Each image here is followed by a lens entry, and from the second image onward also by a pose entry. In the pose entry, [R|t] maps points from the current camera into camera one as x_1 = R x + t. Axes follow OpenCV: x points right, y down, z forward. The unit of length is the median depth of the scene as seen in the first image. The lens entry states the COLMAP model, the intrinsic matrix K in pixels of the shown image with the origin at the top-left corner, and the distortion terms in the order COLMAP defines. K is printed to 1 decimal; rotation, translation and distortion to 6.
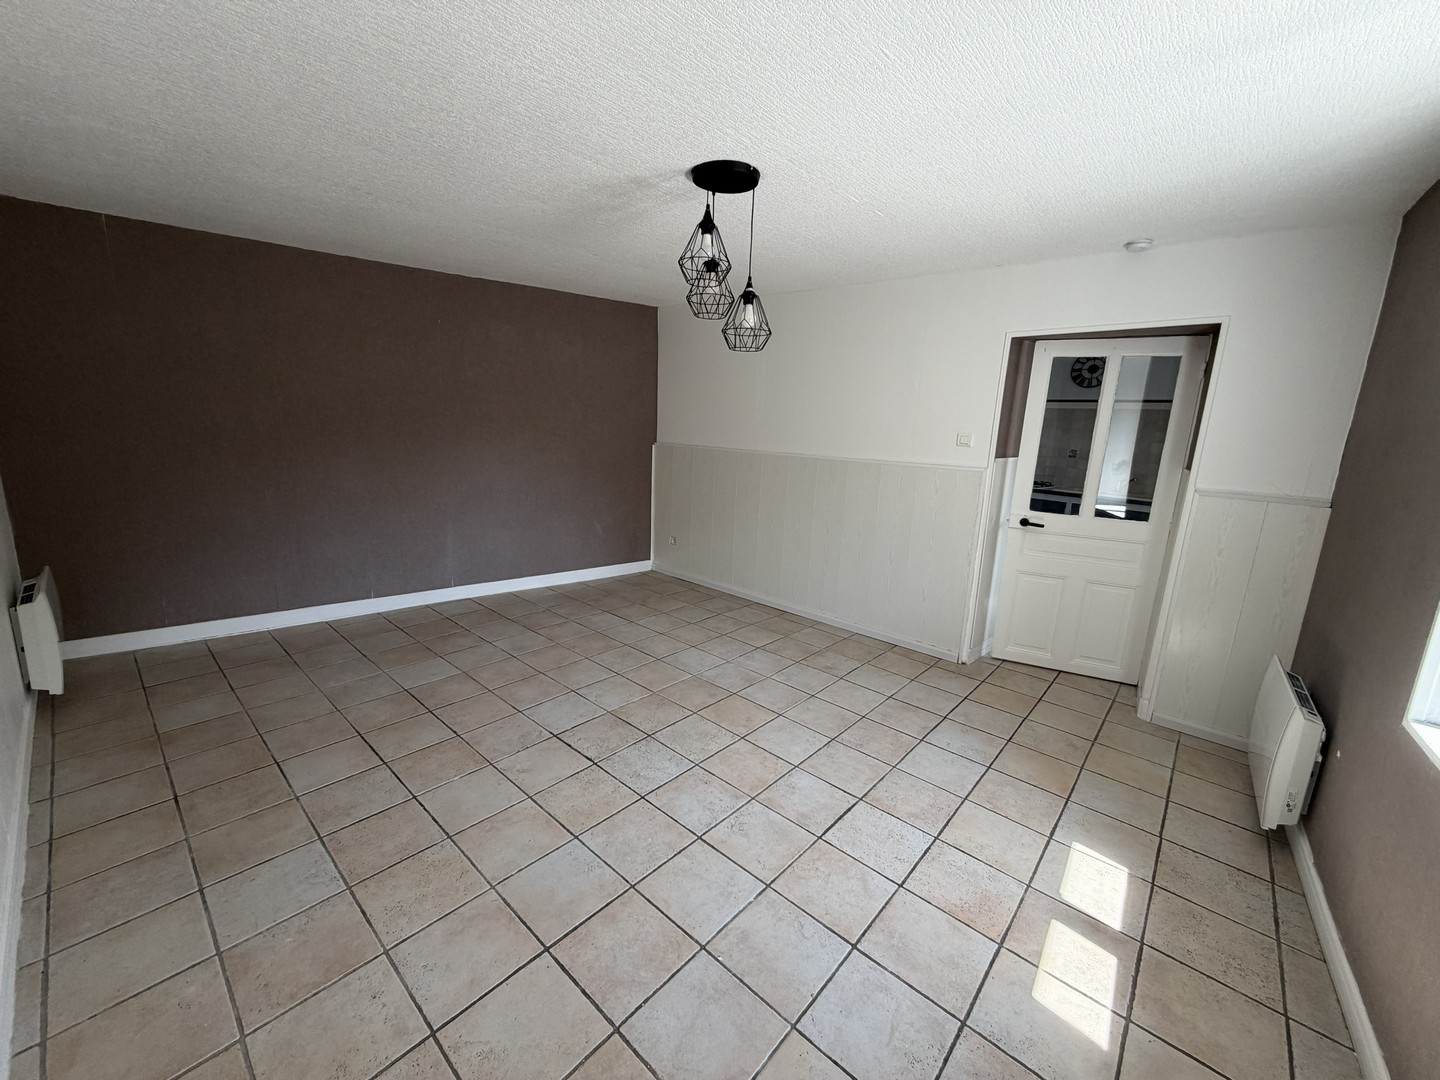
lens RADIAL K [[572.6, 0, 715.9], [0, 572.6, 537.4], [0, 0, 1]] dist [-0.001307, 0.000064]
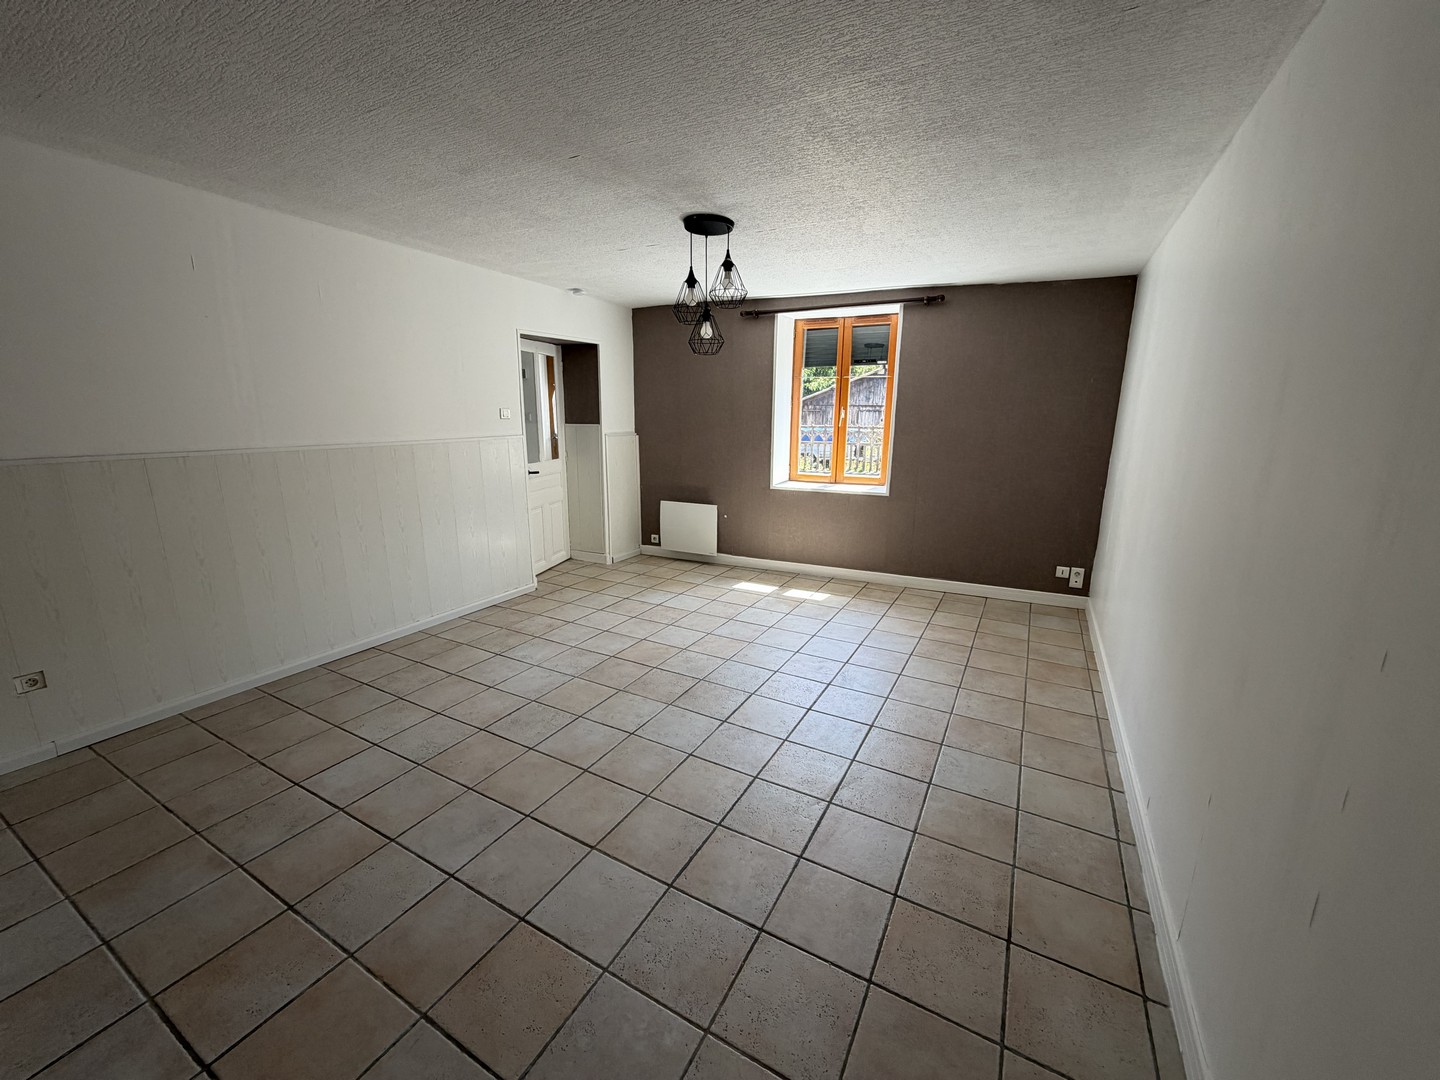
lens RADIAL K [[572.6, 0, 715.9], [0, 572.6, 537.4], [0, 0, 1]] dist [-0.001307, 0.000064]
pose [[-0.221767, -0.252027, 0.941967, -1.252955], [0.182115, 0.938319, 0.293926, -0.286503], [-0.957942, 0.236729, -0.162191, 1.193264]]
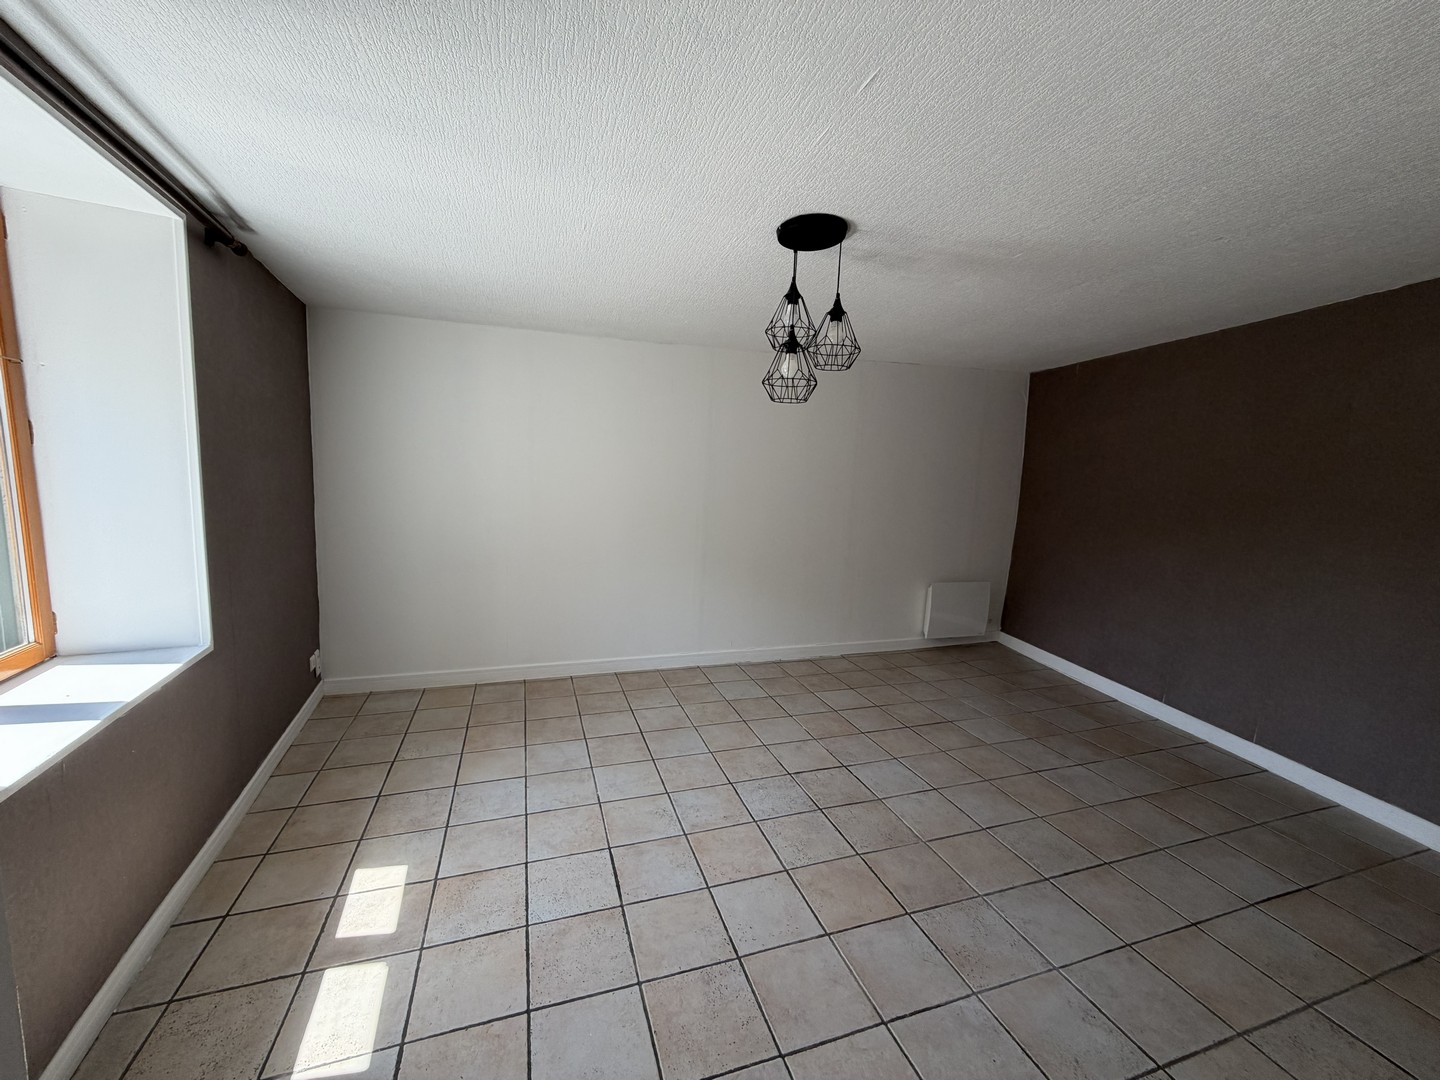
lens RADIAL K [[572.6, 0, 715.9], [0, 572.6, 537.4], [0, 0, 1]] dist [-0.001307, 0.000064]
pose [[-0.493687, 0.046735, -0.868383, 0.842431], [-0.229662, 0.956098, 0.182022, -0.236531], [0.838766, 0.289296, -0.461279, 1.269901]]
